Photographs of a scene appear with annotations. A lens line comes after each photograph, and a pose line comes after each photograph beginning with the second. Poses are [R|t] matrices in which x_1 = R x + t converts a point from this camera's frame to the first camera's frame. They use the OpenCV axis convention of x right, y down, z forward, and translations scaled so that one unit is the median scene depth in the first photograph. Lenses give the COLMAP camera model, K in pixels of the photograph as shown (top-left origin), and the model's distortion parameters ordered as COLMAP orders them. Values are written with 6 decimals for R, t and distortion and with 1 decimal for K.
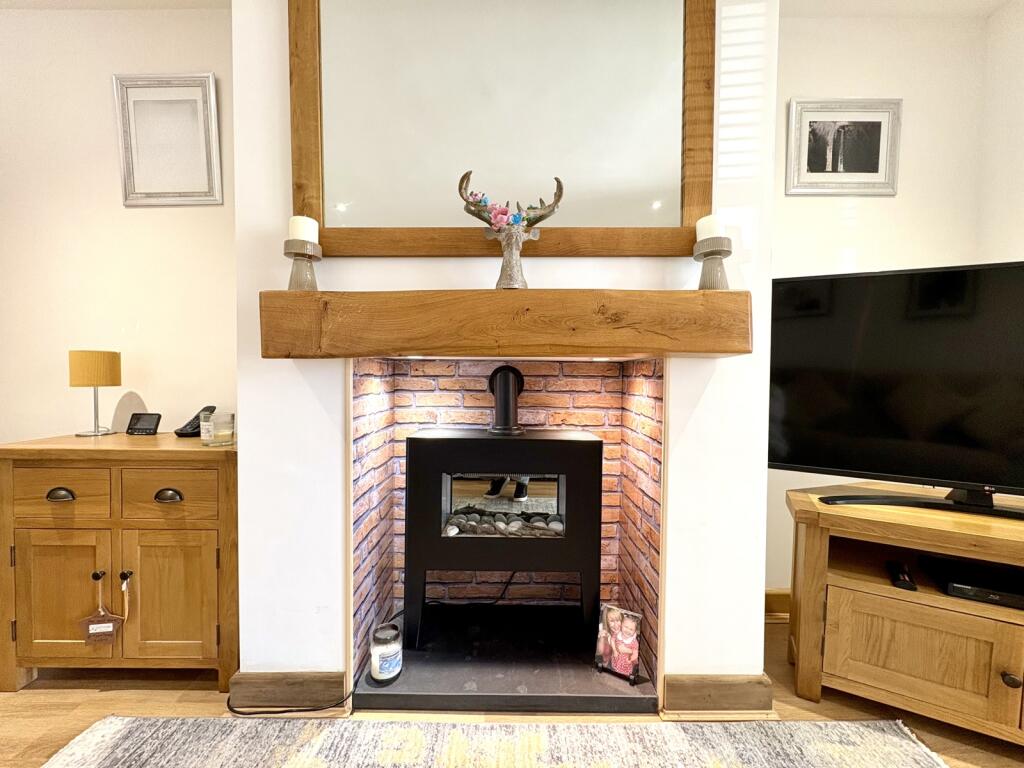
lens RADIAL K [[410.4, 0, 505.3], [0, 410.4, 383.5], [0, 0, 1]] dist [0.000168, 0.000211]
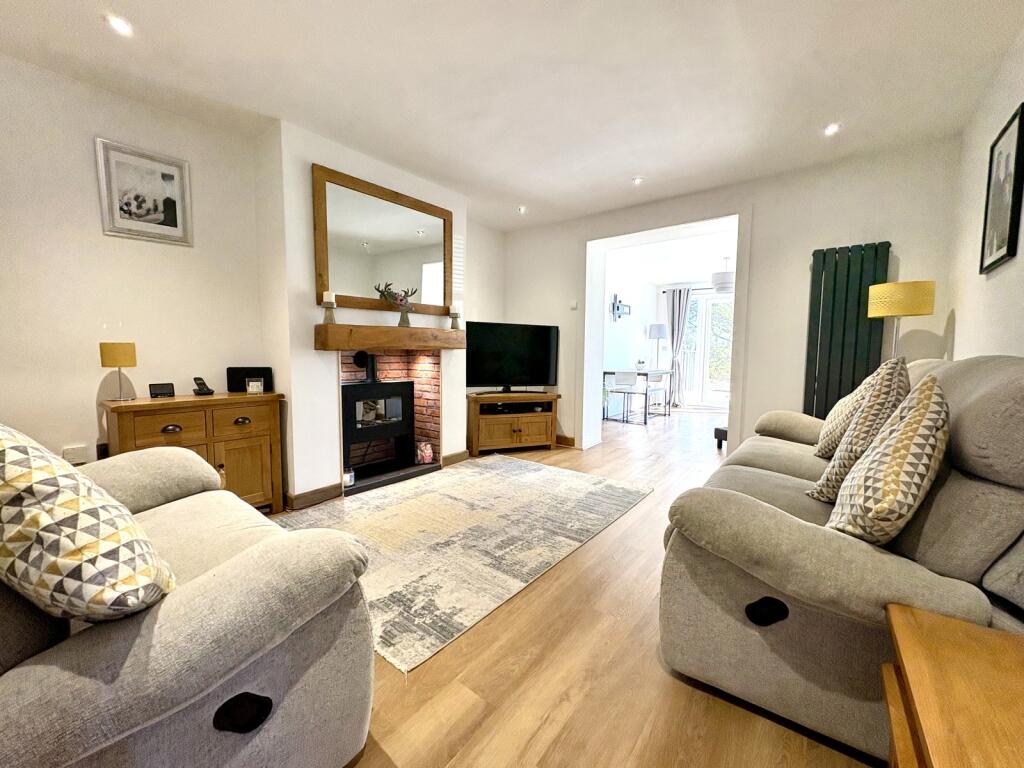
lens RADIAL K [[410.4, 0, 512.9], [0, 410.4, 385.2], [0, 0, 1]] dist [0.000168, 0.000211]
pose [[0.620276, -0.067621, 0.781463, -1.543620], [0.015230, 0.997128, 0.074194, -0.017760], [-0.784236, -0.034119, 0.619524, -1.194002]]
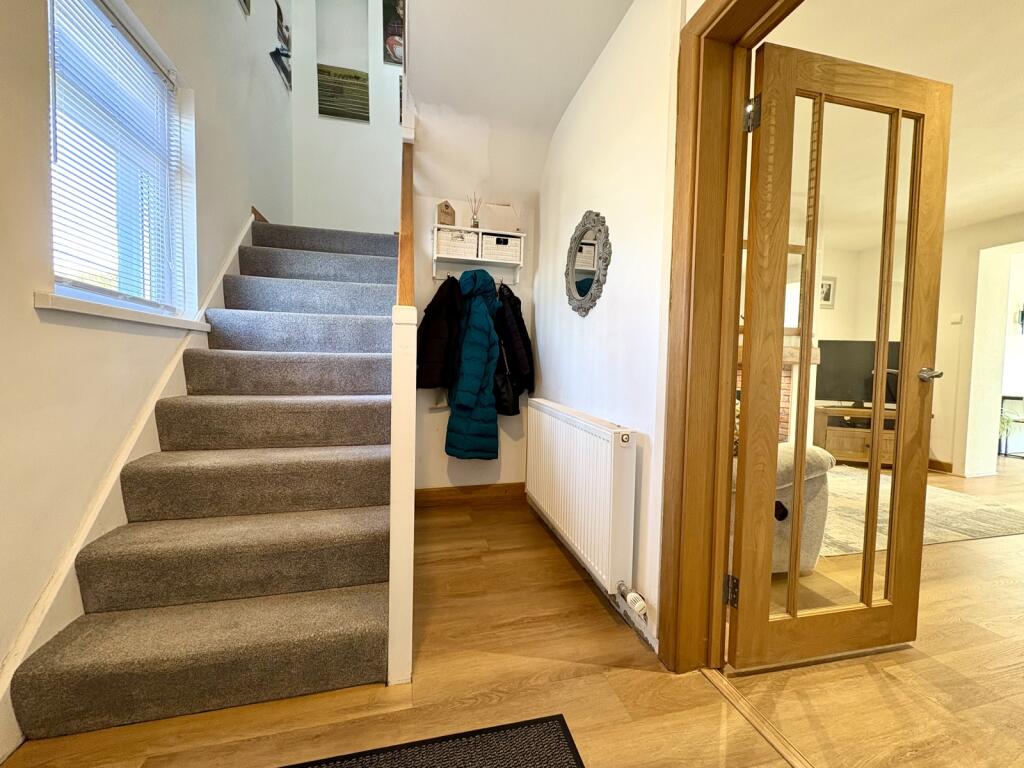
lens RADIAL K [[410.4, 0, 510.4], [0, 410.4, 382.2], [0, 0, 1]] dist [0.000168, 0.000211]
pose [[0.969136, 0.002021, 0.246518, -2.643901], [-0.007973, 0.999700, 0.023150, 0.018133], [-0.246397, -0.024401, 0.968862, -1.690484]]
